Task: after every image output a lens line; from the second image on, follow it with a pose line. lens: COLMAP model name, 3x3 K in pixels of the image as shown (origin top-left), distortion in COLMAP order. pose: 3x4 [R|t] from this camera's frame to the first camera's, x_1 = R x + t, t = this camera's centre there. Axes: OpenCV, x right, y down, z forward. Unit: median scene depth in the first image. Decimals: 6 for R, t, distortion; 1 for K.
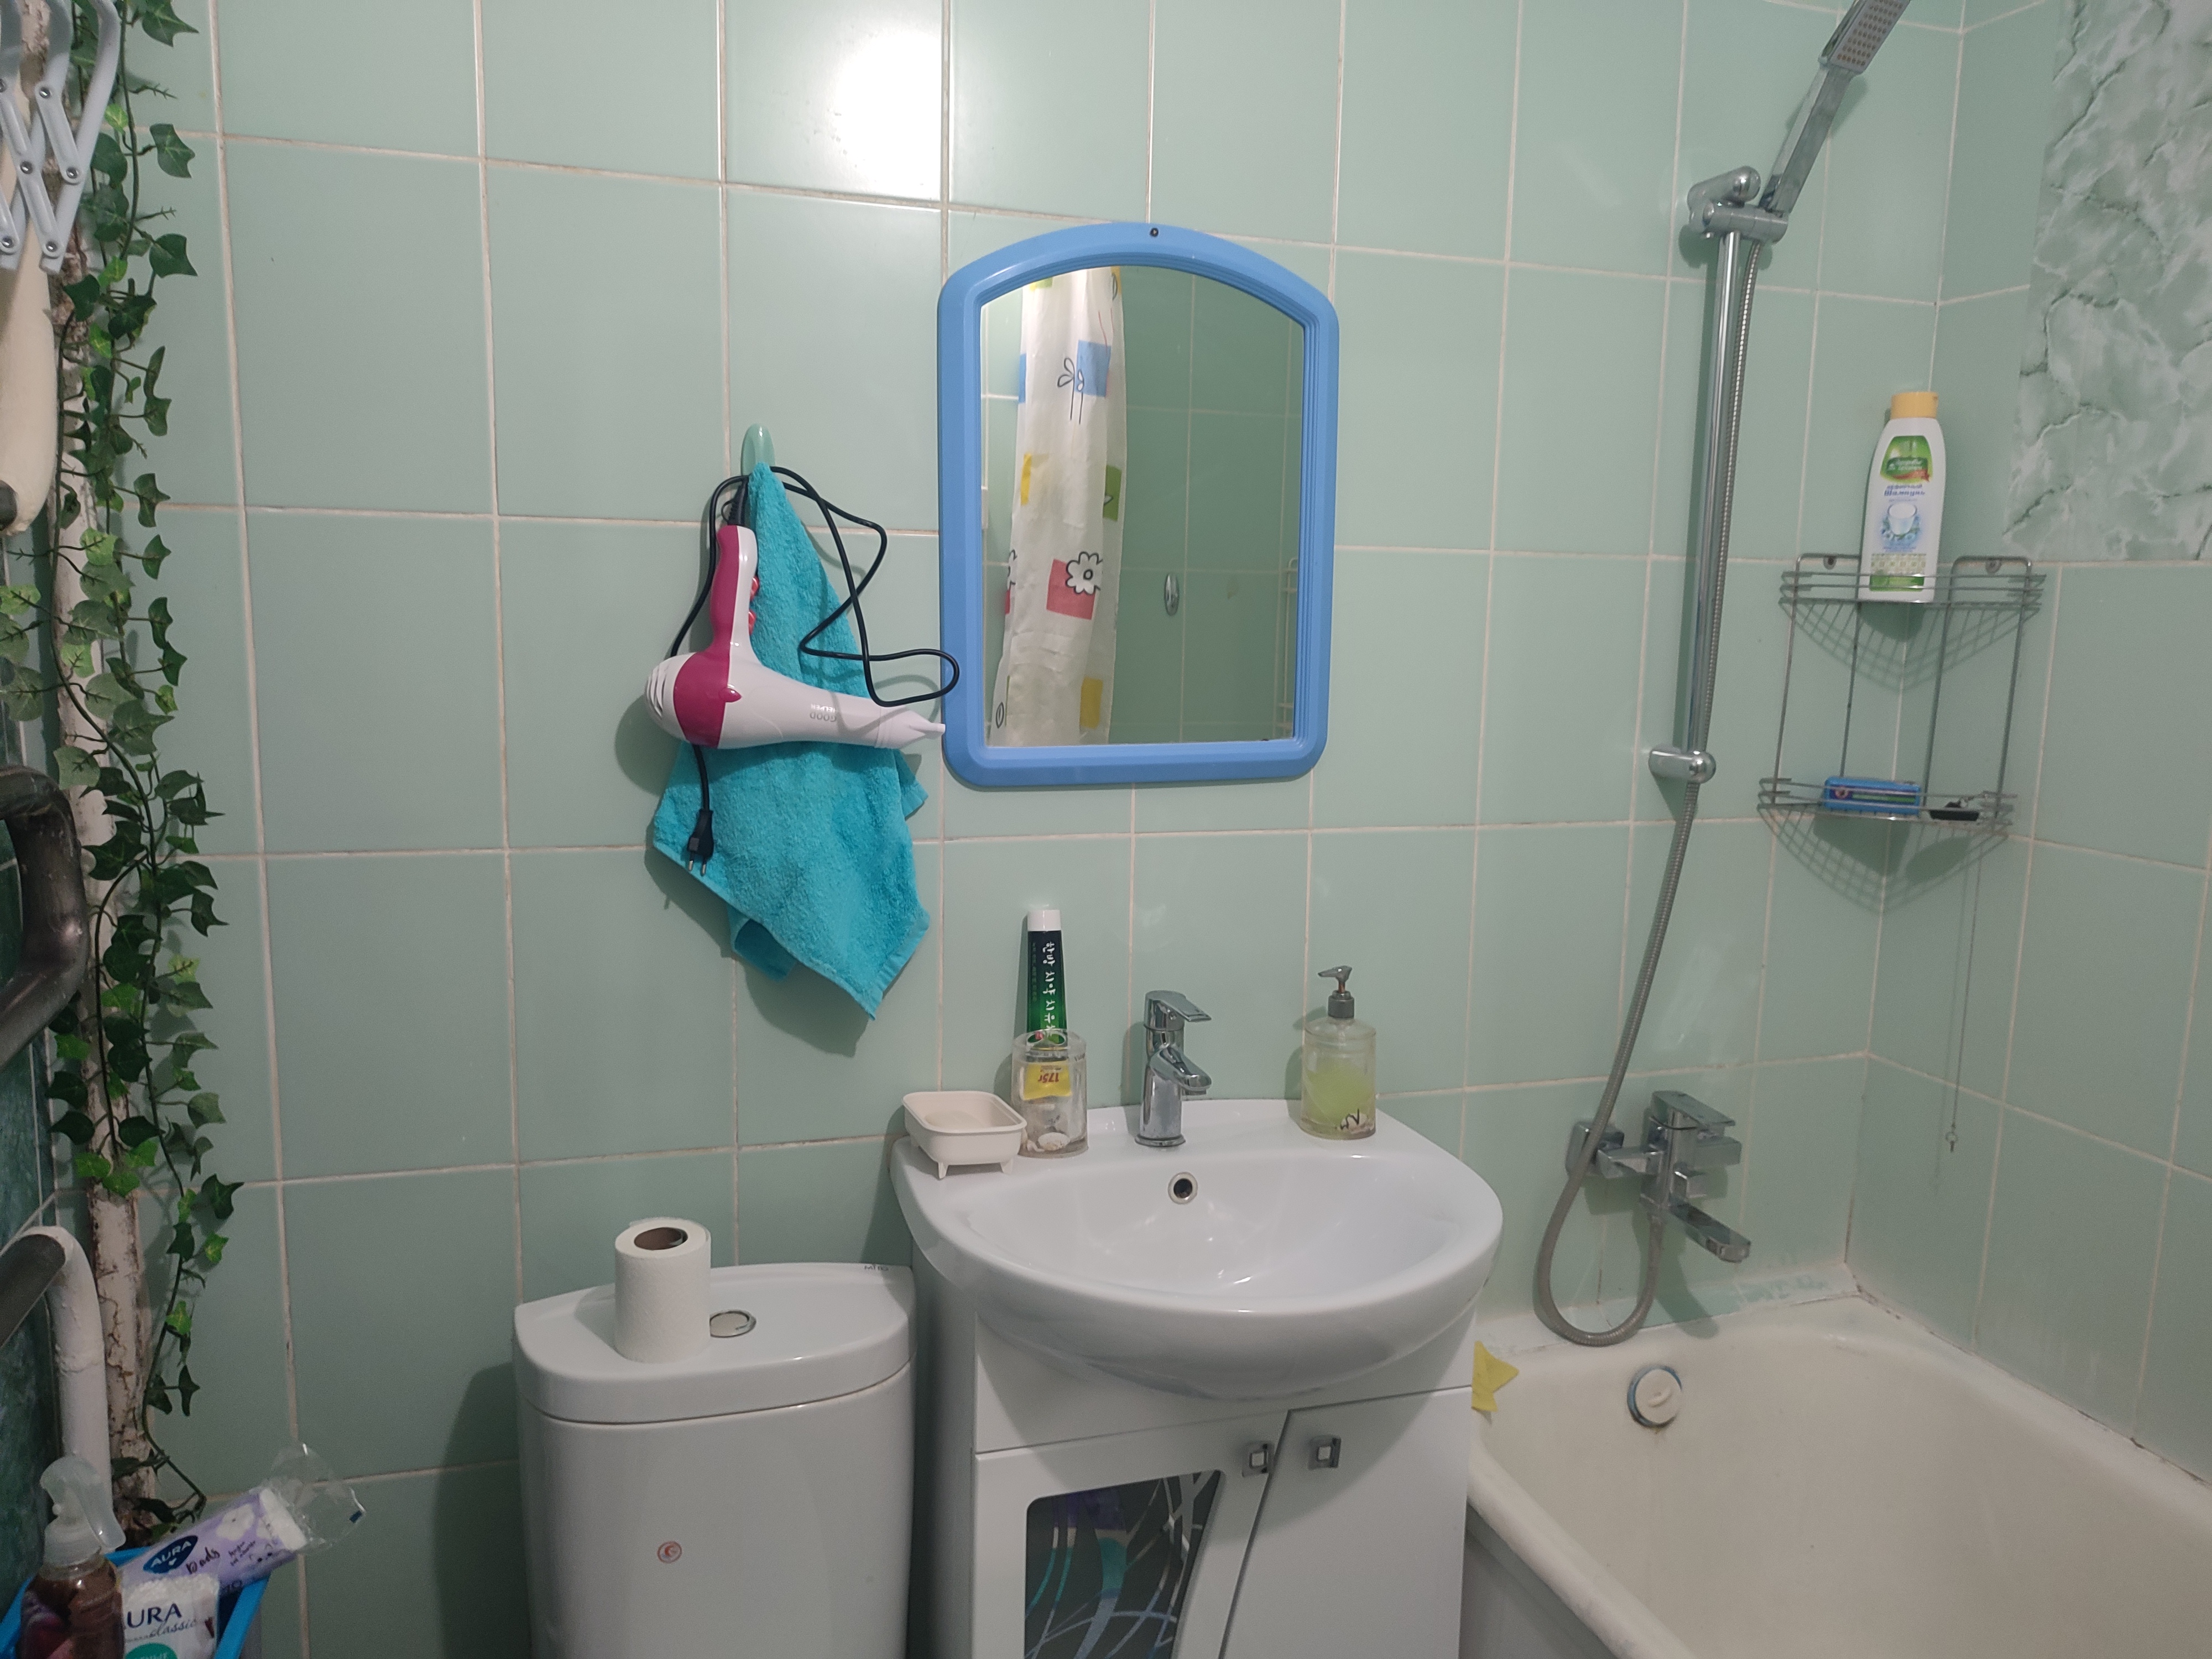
lens RADIAL K [[1571.1, 0, 1109.5], [0, 1571.1, 825.7], [0, 0, 1]] dist [0.018640, -0.023236]
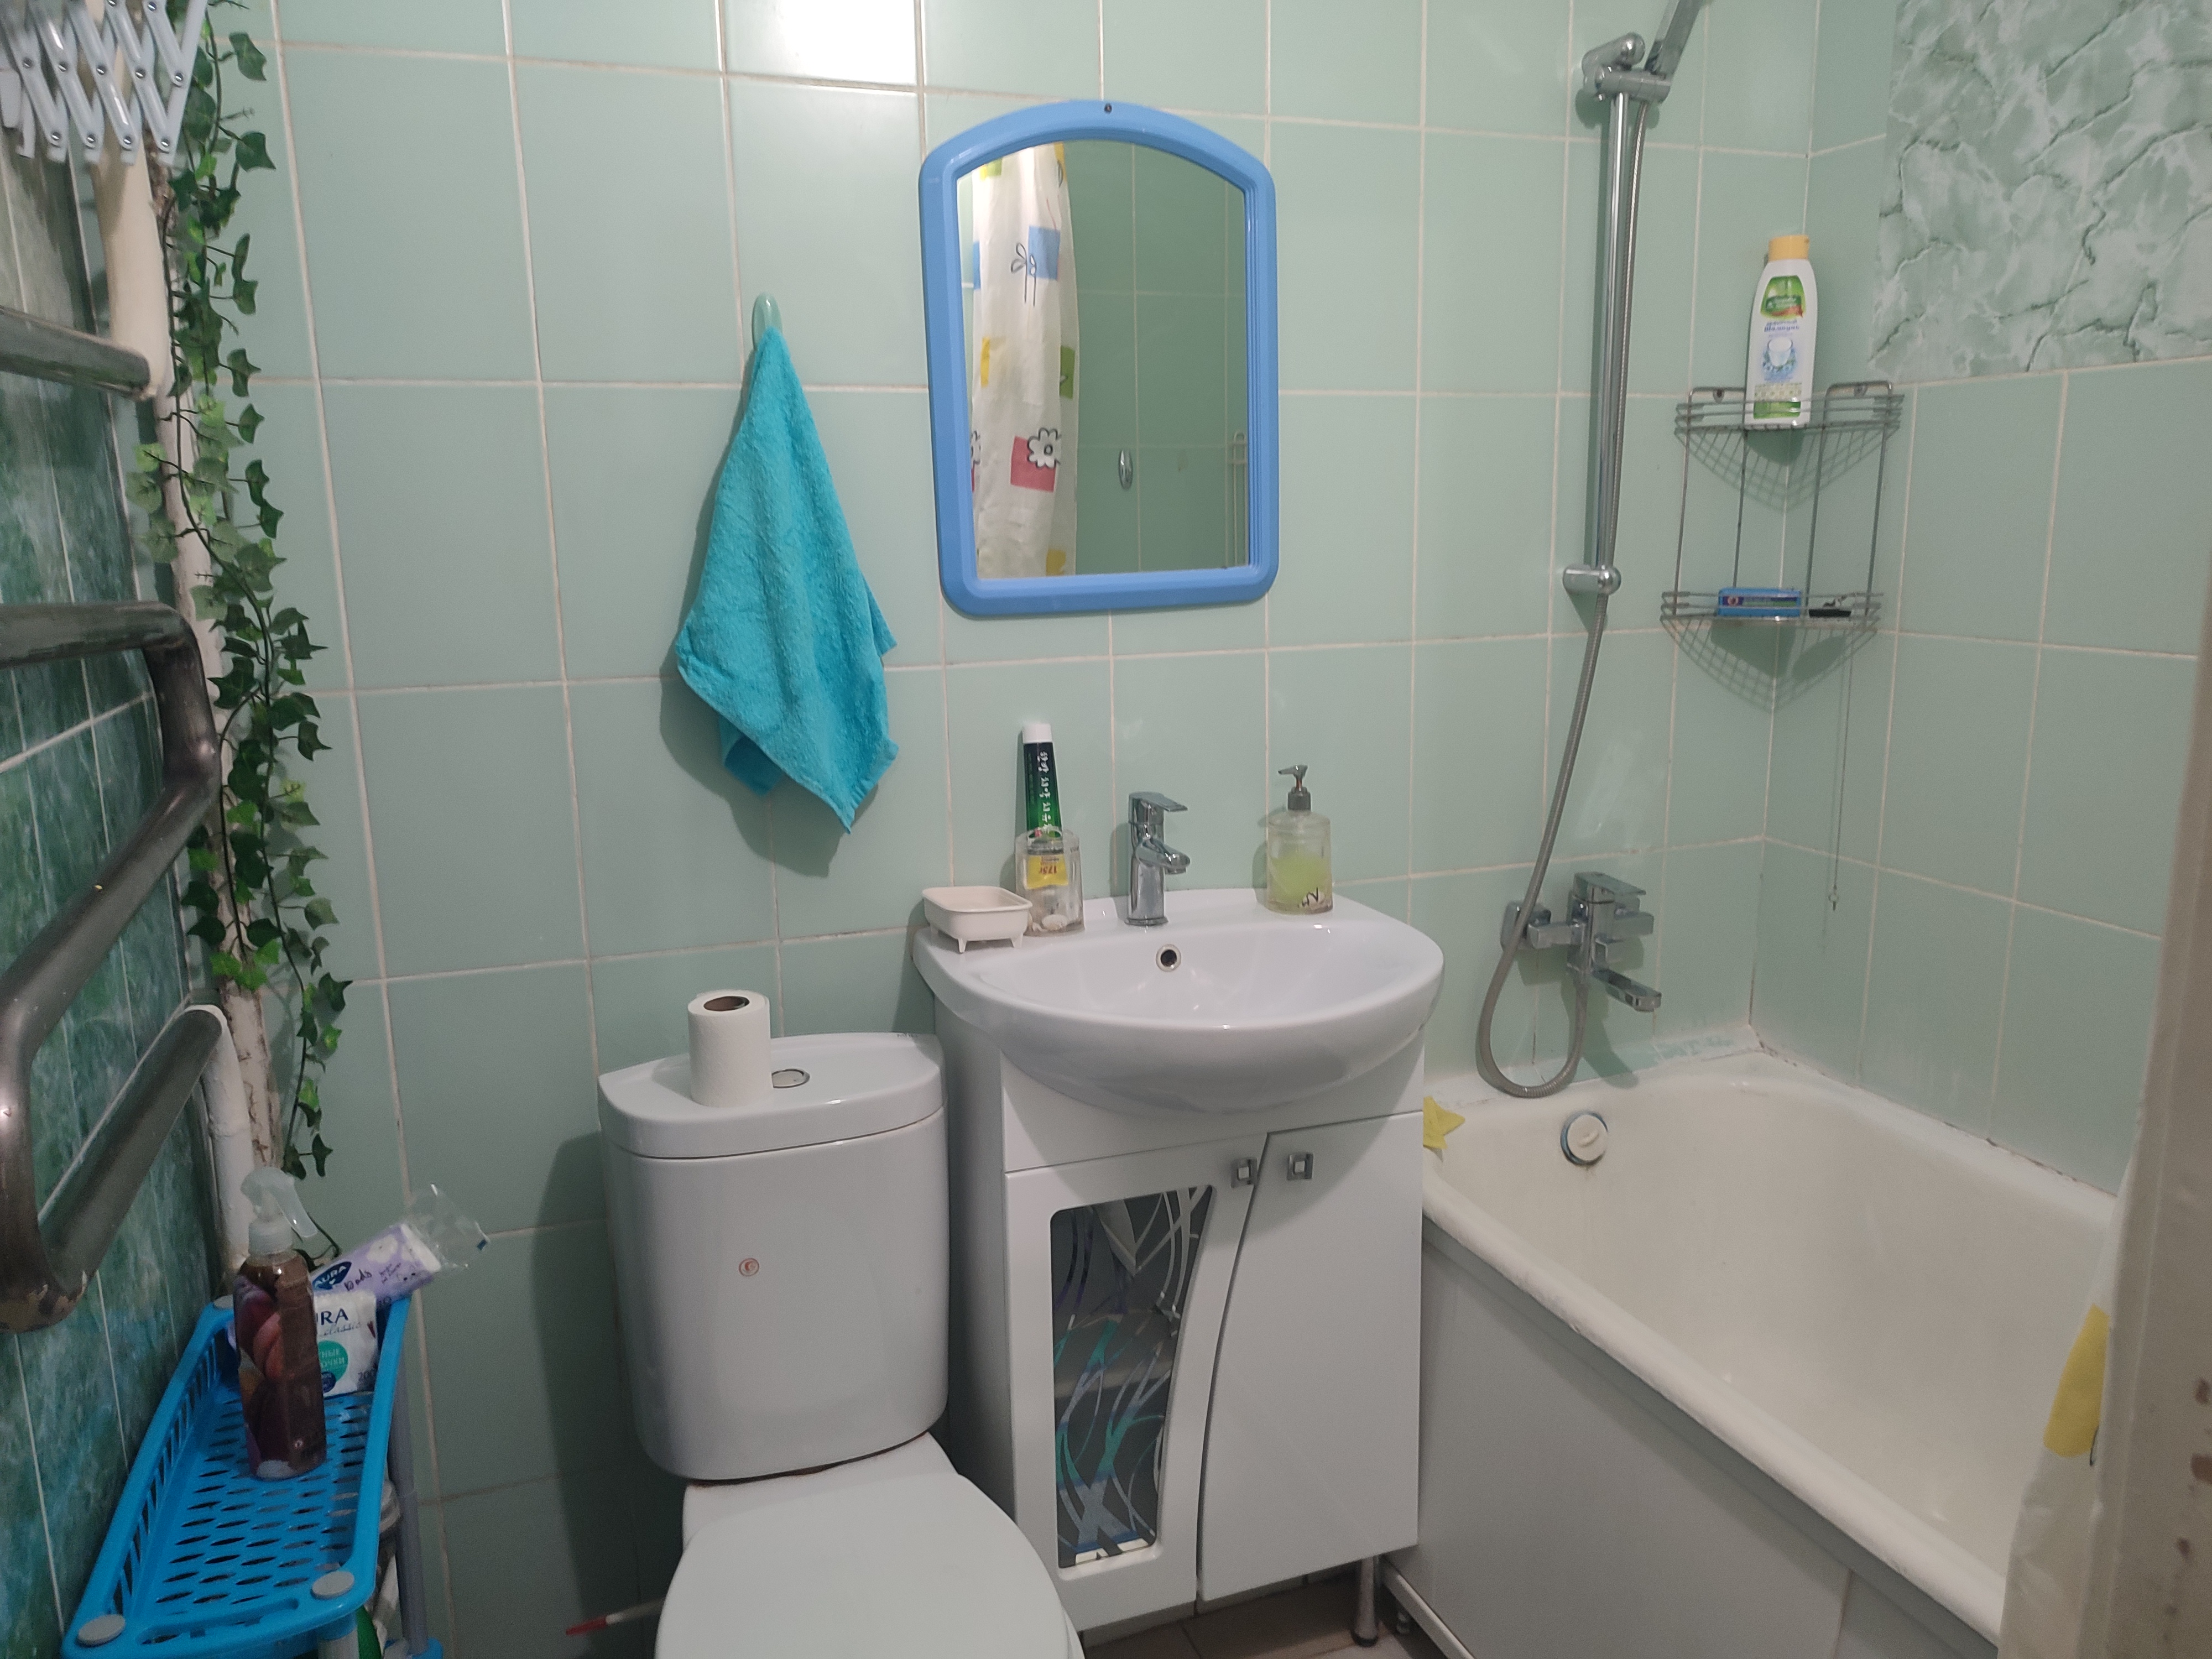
lens RADIAL K [[1571.1, 0, 1107.6], [0, 1571.1, 829.7], [0, 0, 1]] dist [0.018640, -0.023236]
pose [[0.998560, -0.045482, 0.028449, -0.026101], [0.043904, 0.997584, 0.053837, 0.071750], [-0.030829, -0.052511, 0.998144, -0.139924]]
